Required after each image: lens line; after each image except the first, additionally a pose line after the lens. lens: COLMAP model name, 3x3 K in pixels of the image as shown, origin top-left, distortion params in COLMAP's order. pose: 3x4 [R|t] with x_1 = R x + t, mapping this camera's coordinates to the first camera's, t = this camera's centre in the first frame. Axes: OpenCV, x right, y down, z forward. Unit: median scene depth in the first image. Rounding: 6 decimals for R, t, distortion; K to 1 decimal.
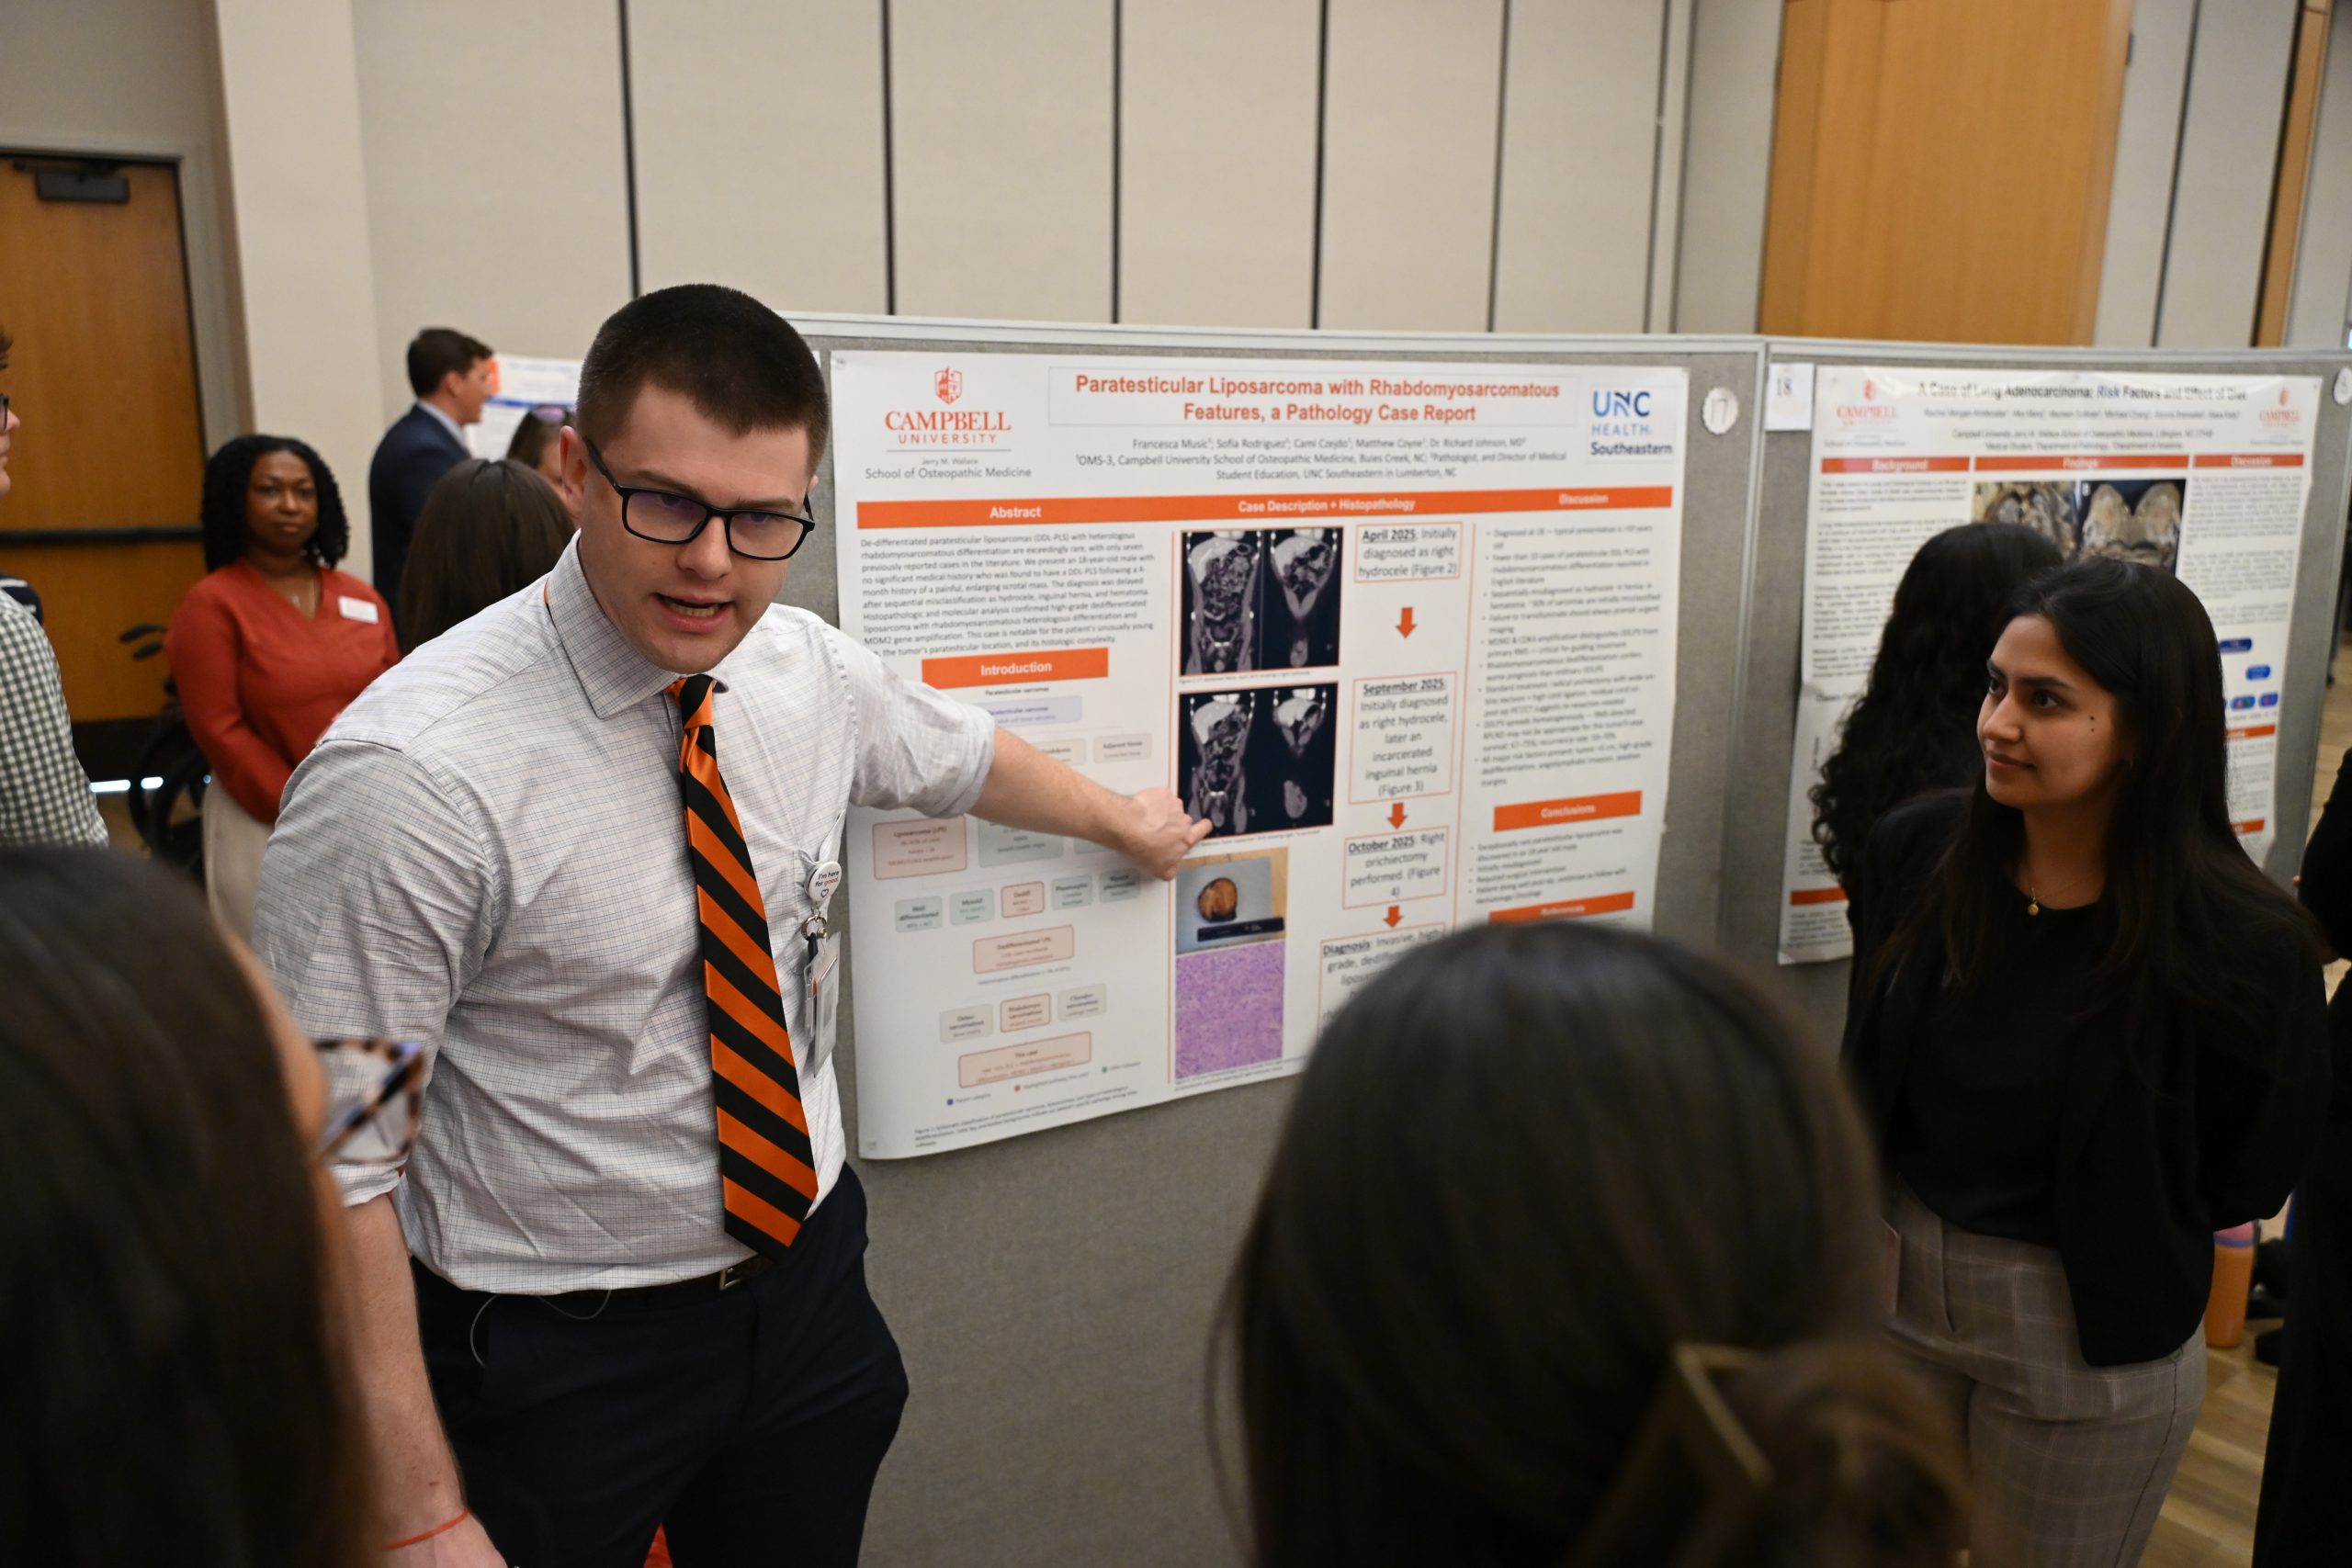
lens RADIAL K [[1774.1, 0, 1176.0], [0, 1774.1, 784.0], [0, 0, 1]] dist [-0.001659, -0.011185]
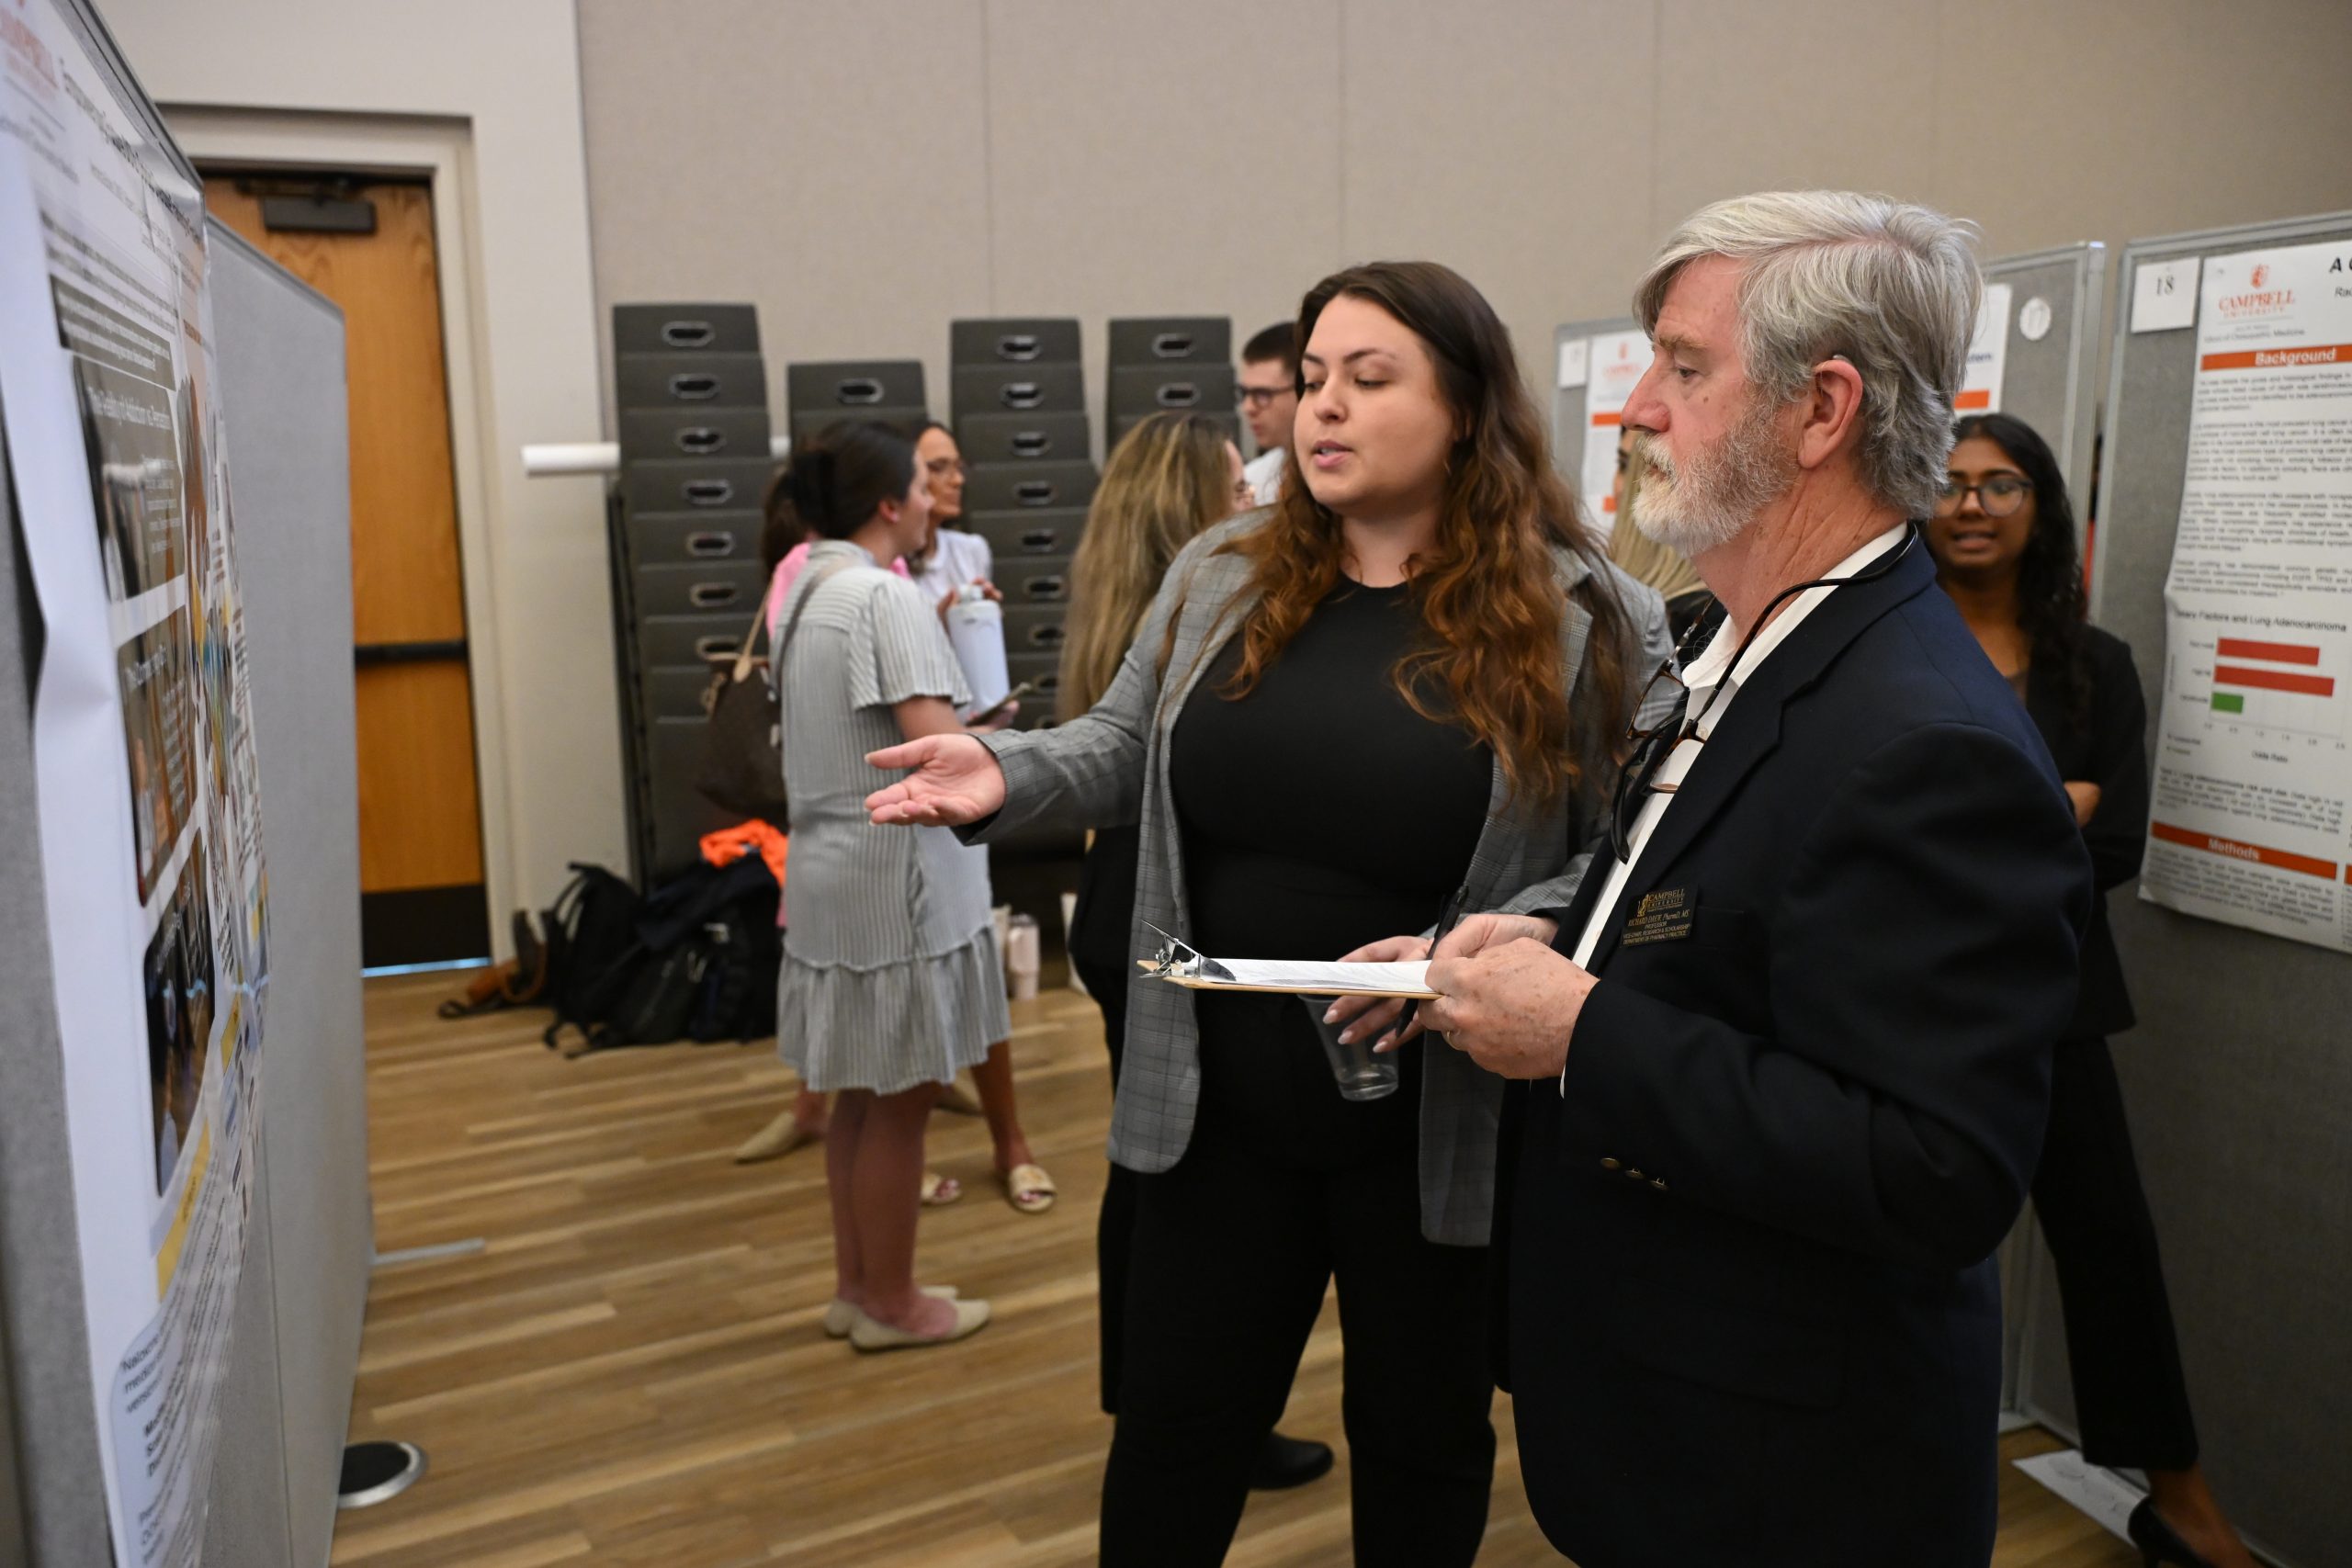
lens RADIAL K [[1774.1, 0, 1176.0], [0, 1774.1, 784.0], [0, 0, 1]] dist [-0.001659, -0.011185]
pose [[-0.081354, 0.168397, -0.982356, 1.364953], [-0.200777, 0.962649, 0.181647, -0.025752], [0.976253, 0.212012, -0.044505, 0.555760]]
